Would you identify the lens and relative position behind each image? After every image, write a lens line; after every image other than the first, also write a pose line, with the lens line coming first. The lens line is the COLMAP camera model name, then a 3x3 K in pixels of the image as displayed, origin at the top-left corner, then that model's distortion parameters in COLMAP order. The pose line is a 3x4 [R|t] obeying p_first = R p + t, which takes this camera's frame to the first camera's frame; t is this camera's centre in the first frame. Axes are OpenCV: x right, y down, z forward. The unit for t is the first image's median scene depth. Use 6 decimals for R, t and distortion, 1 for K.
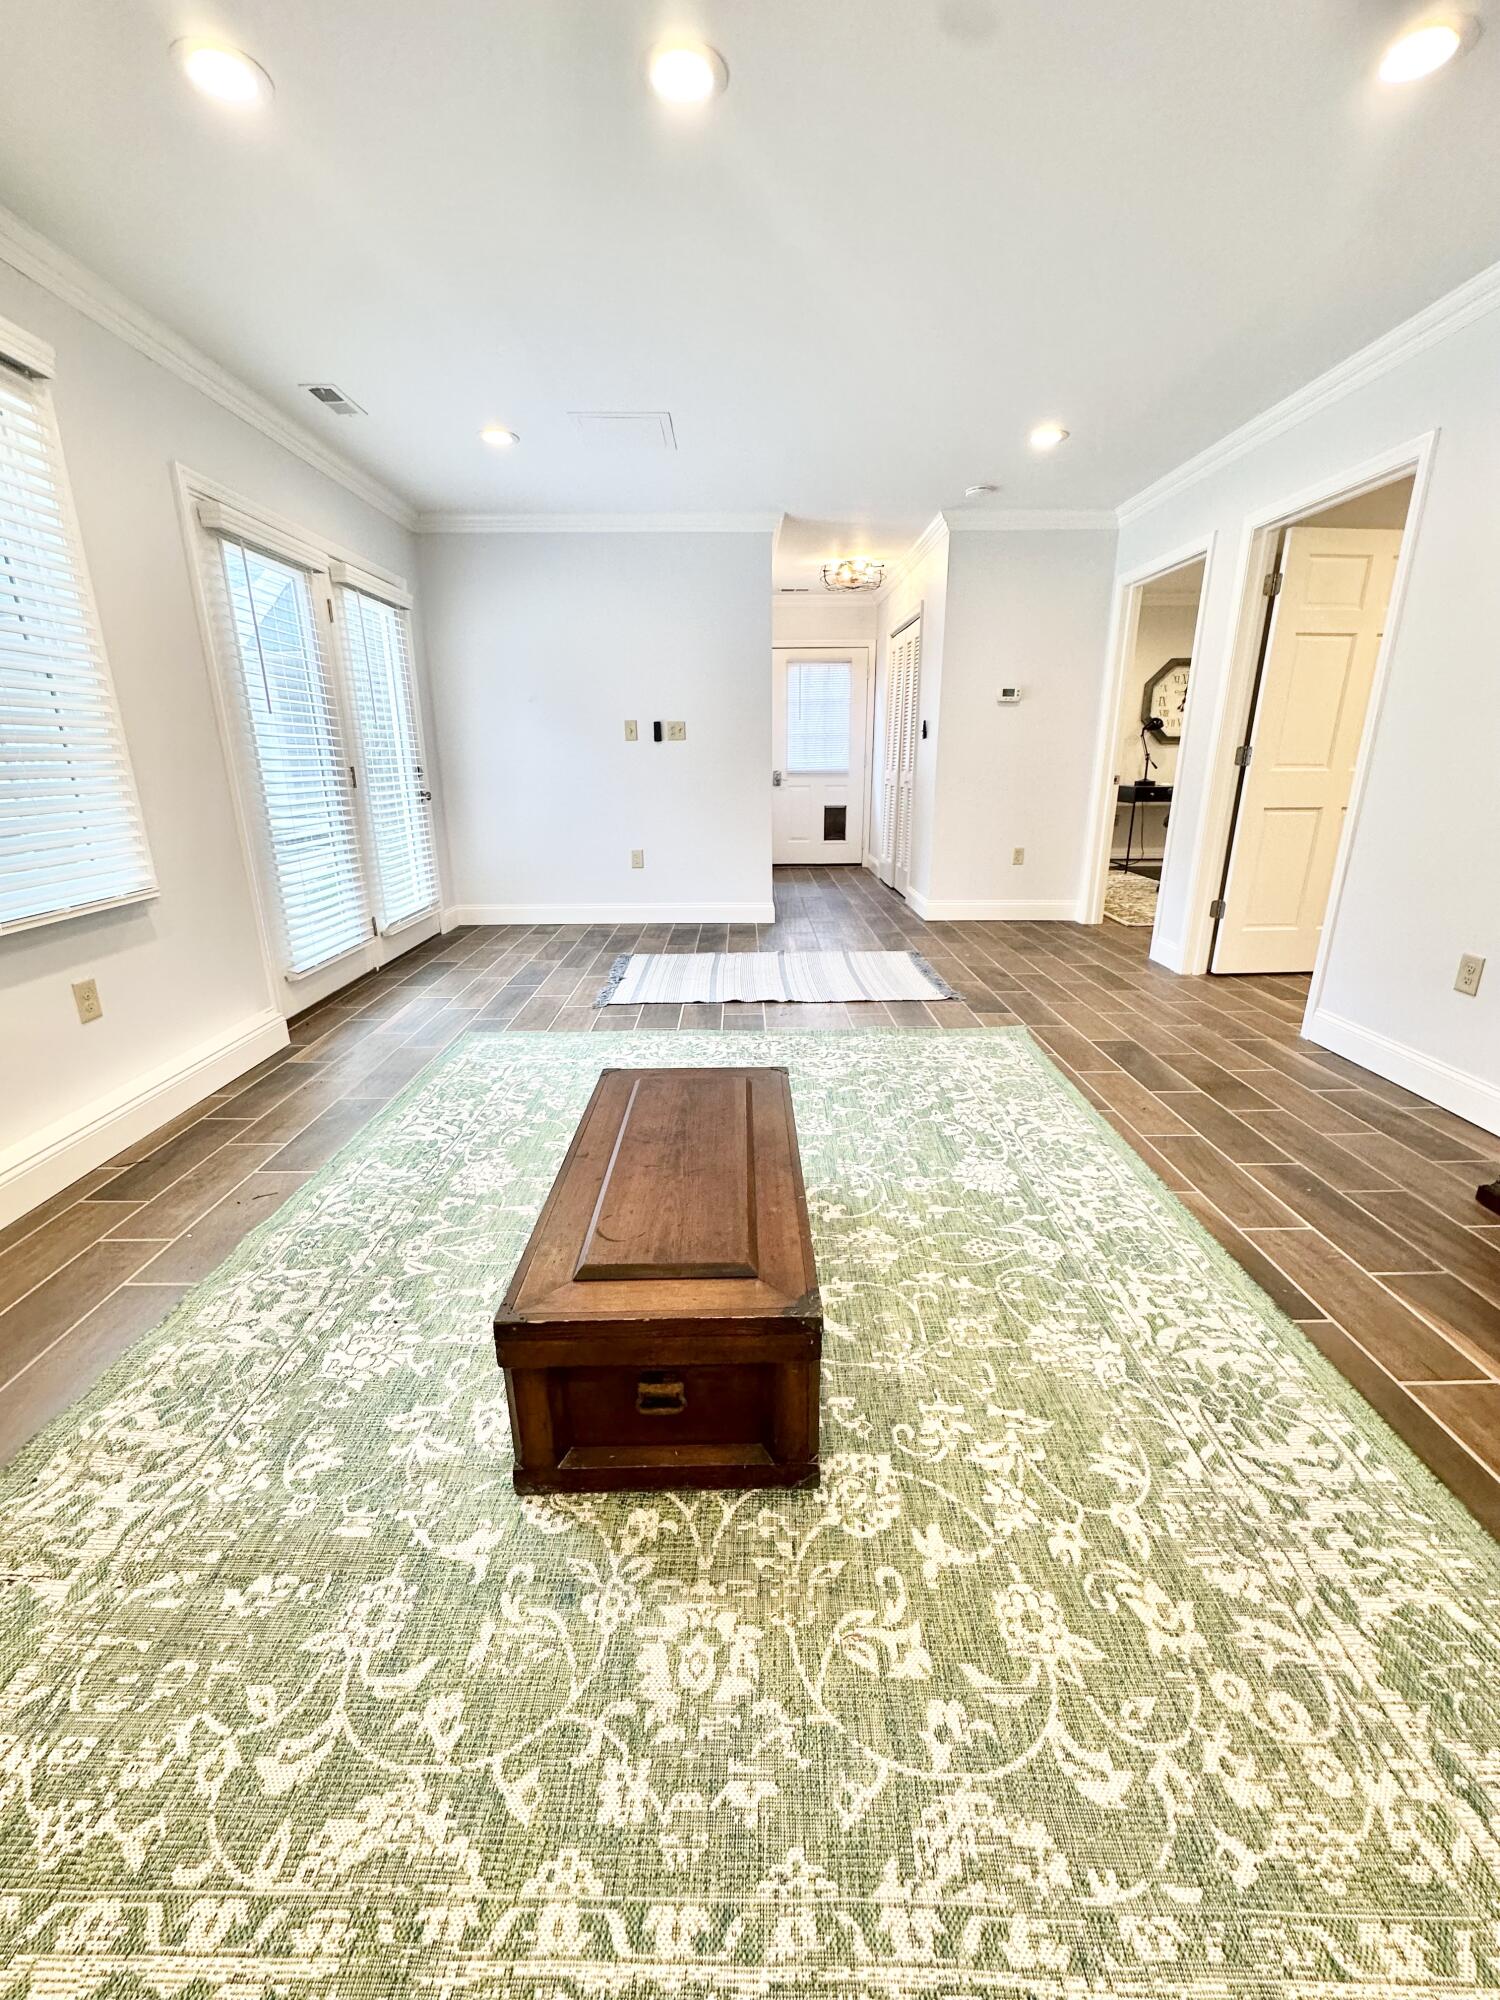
lens RADIAL K [[804.5, 0, 753.2], [0, 804.5, 999.8], [0, 0, 1]] dist [-0.003074, 0.000987]
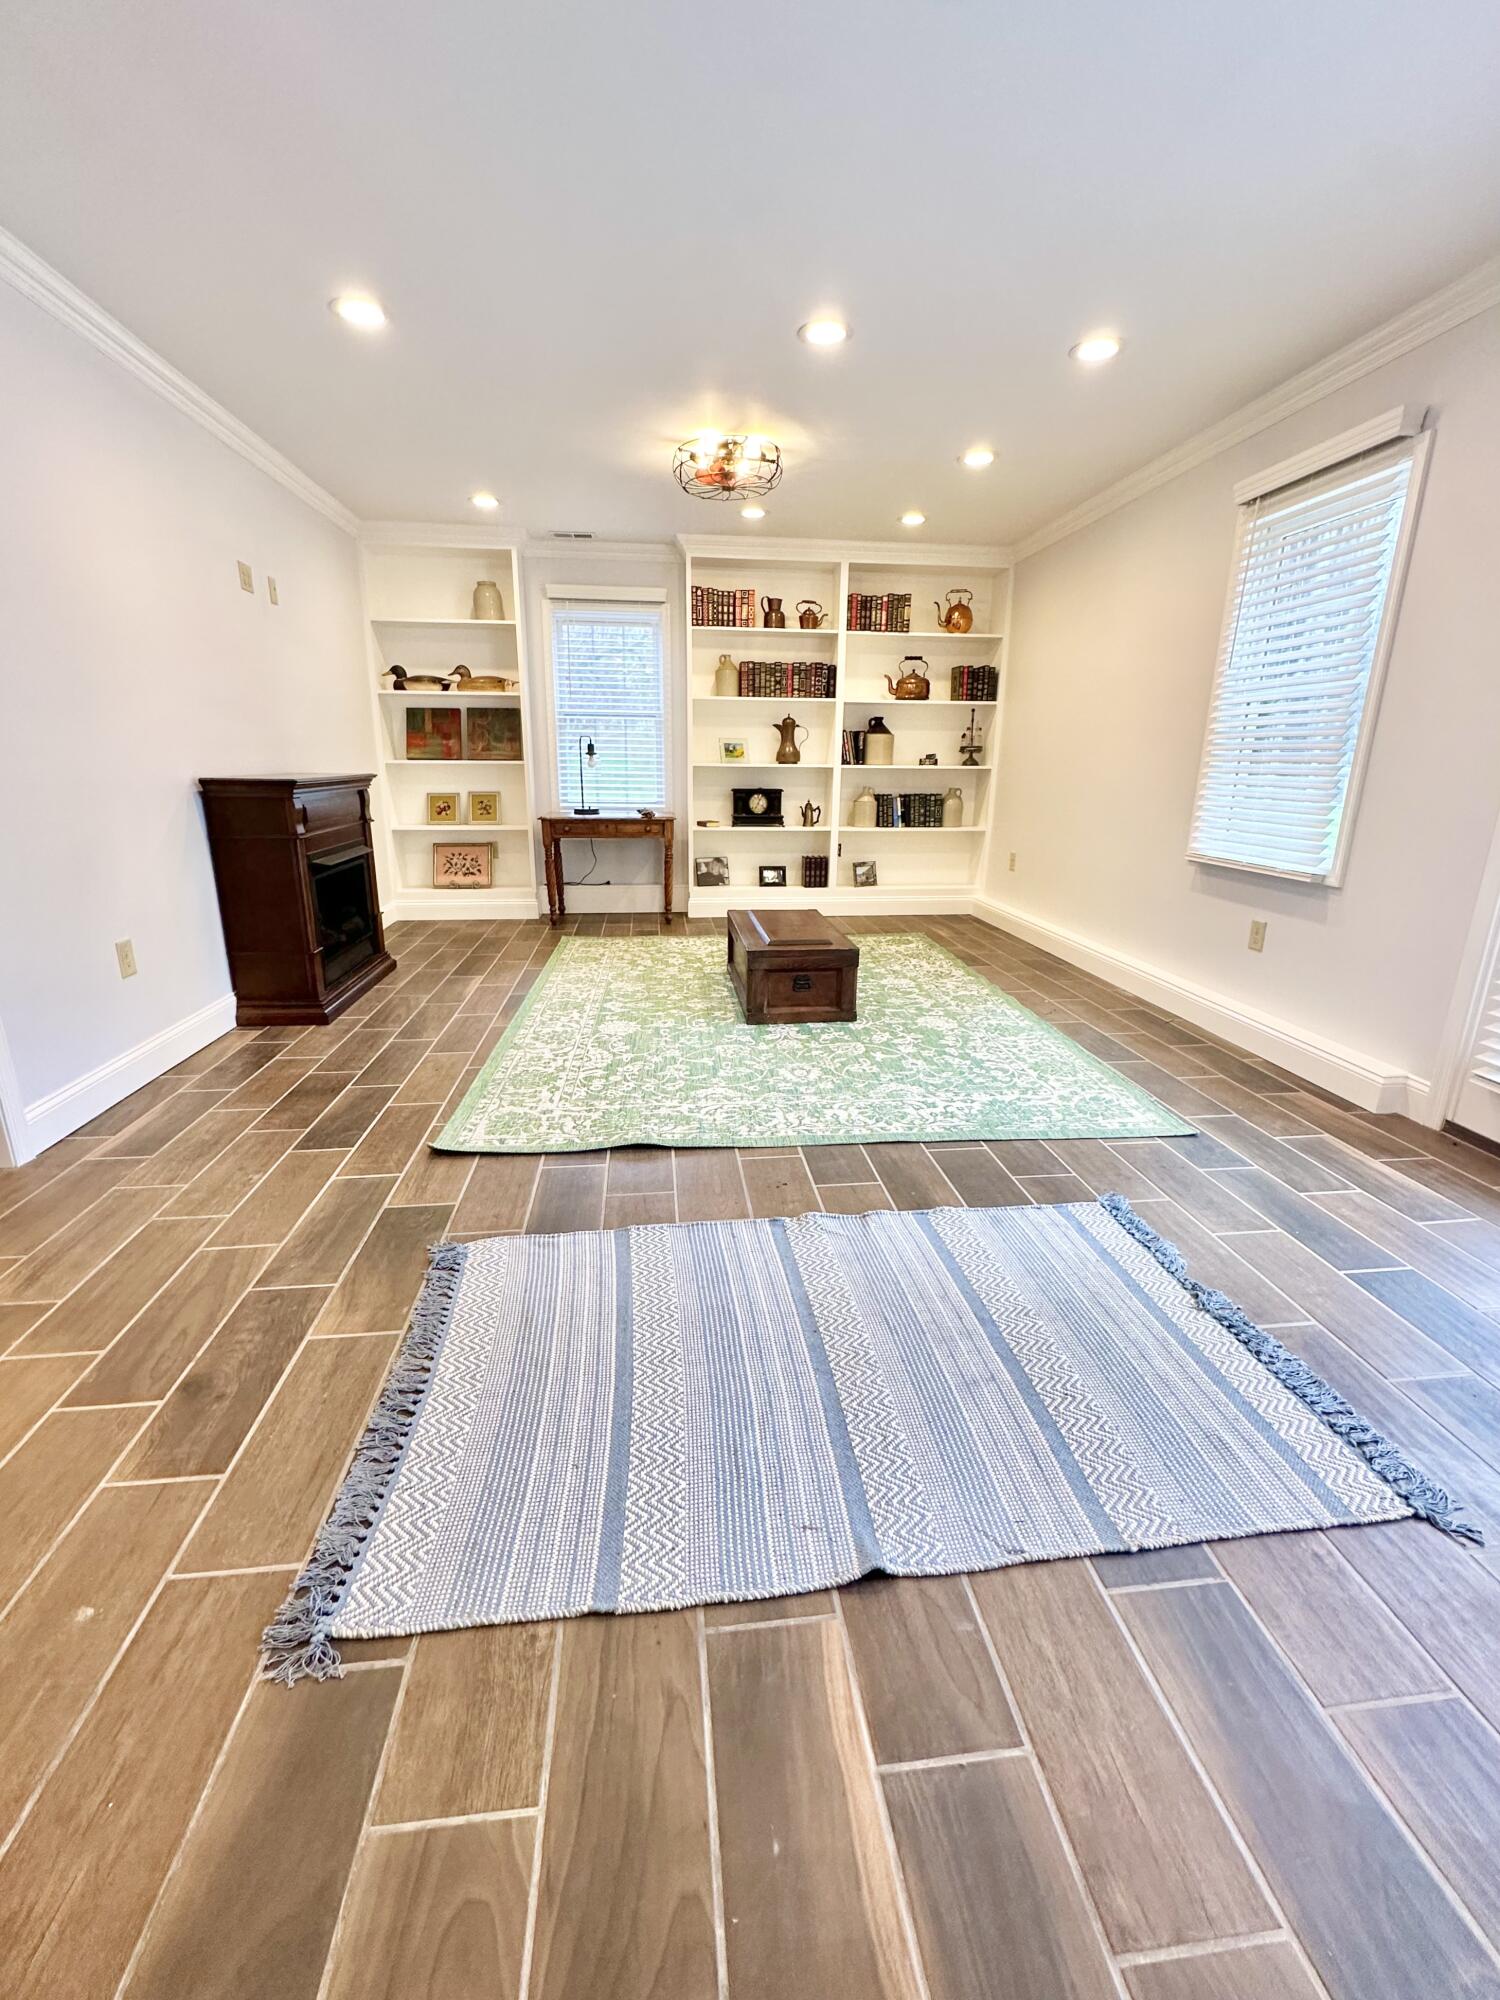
lens RADIAL K [[804.5, 0, 748.7], [0, 804.5, 999.3], [0, 0, 1]] dist [-0.003074, 0.000987]
pose [[-0.995019, 0.027130, -0.095924, 0.163941], [-0.030986, 0.830416, 0.556282, -0.609866], [0.094749, 0.556483, -0.825439, 1.993416]]
